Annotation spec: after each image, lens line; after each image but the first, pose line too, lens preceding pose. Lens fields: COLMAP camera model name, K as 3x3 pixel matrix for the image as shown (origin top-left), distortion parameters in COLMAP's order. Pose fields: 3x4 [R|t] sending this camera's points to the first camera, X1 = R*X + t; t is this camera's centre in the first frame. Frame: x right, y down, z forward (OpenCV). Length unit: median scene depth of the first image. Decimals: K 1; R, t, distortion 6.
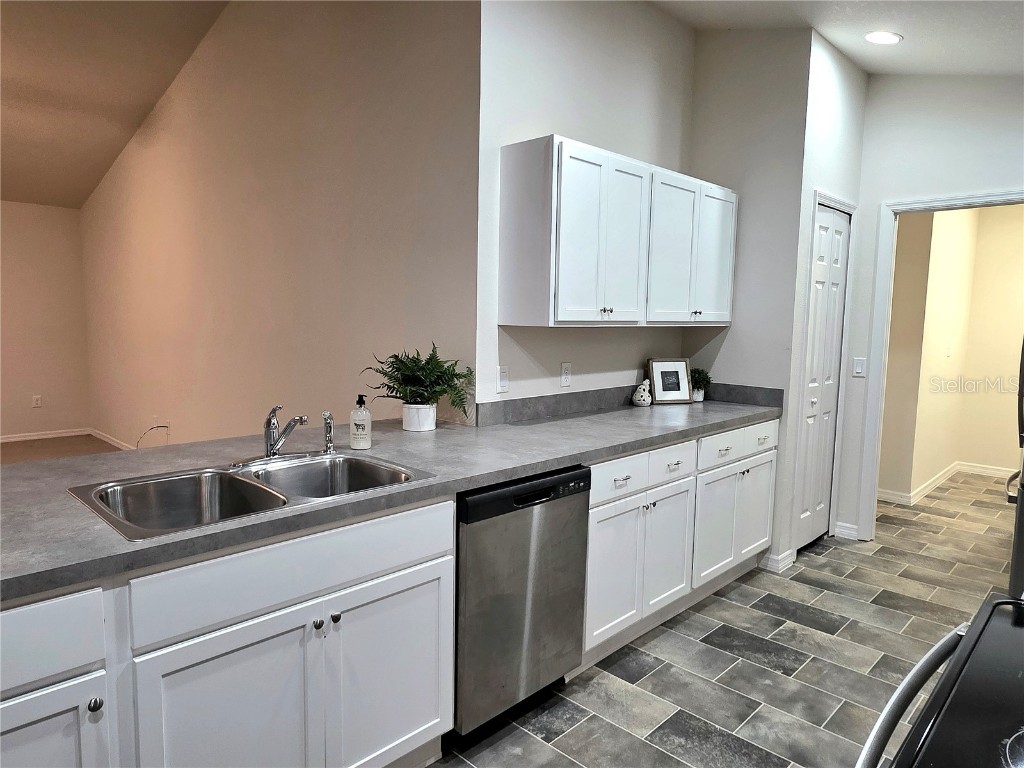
lens RADIAL K [[655.5, 0, 510.4], [0, 655.5, 340.0], [0, 0, 1]] dist [-0.000806, 0.001643]
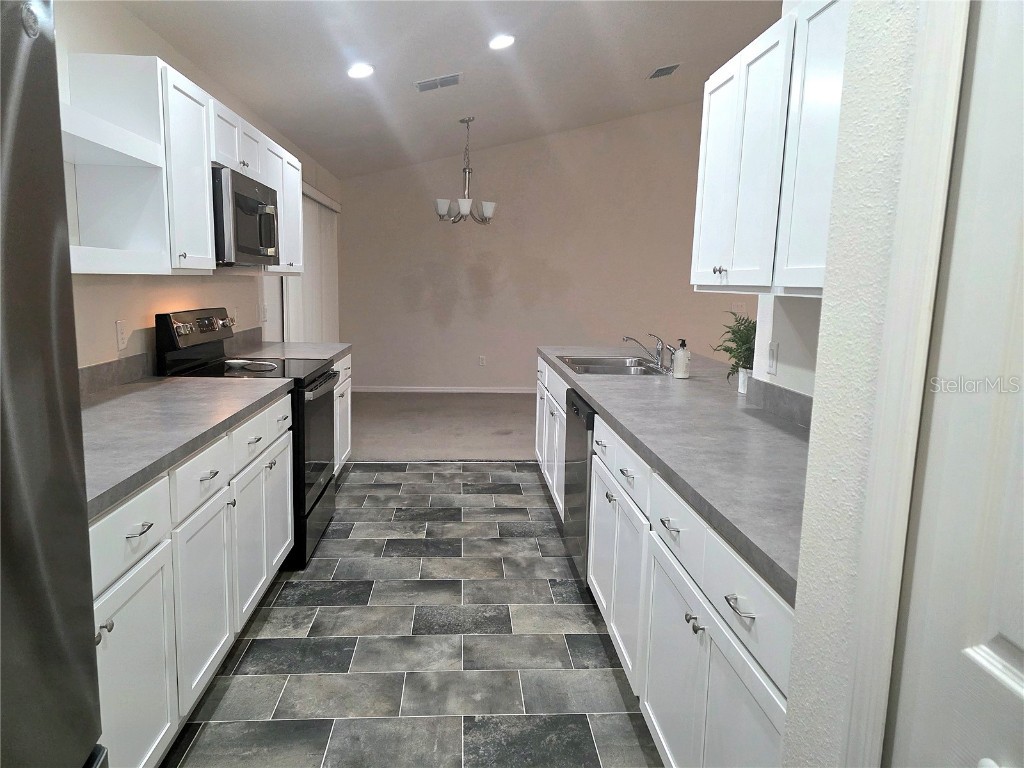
lens RADIAL K [[687.6, 0, 512.0], [0, 687.6, 384.0], [0, 0, 1]] dist [0.035941, -0.000972]
pose [[-0.658549, 0.079540, -0.748322, 1.072650], [-0.073971, 0.982741, 0.169553, -0.041995], [0.748893, 0.167013, -0.641300, 1.643165]]
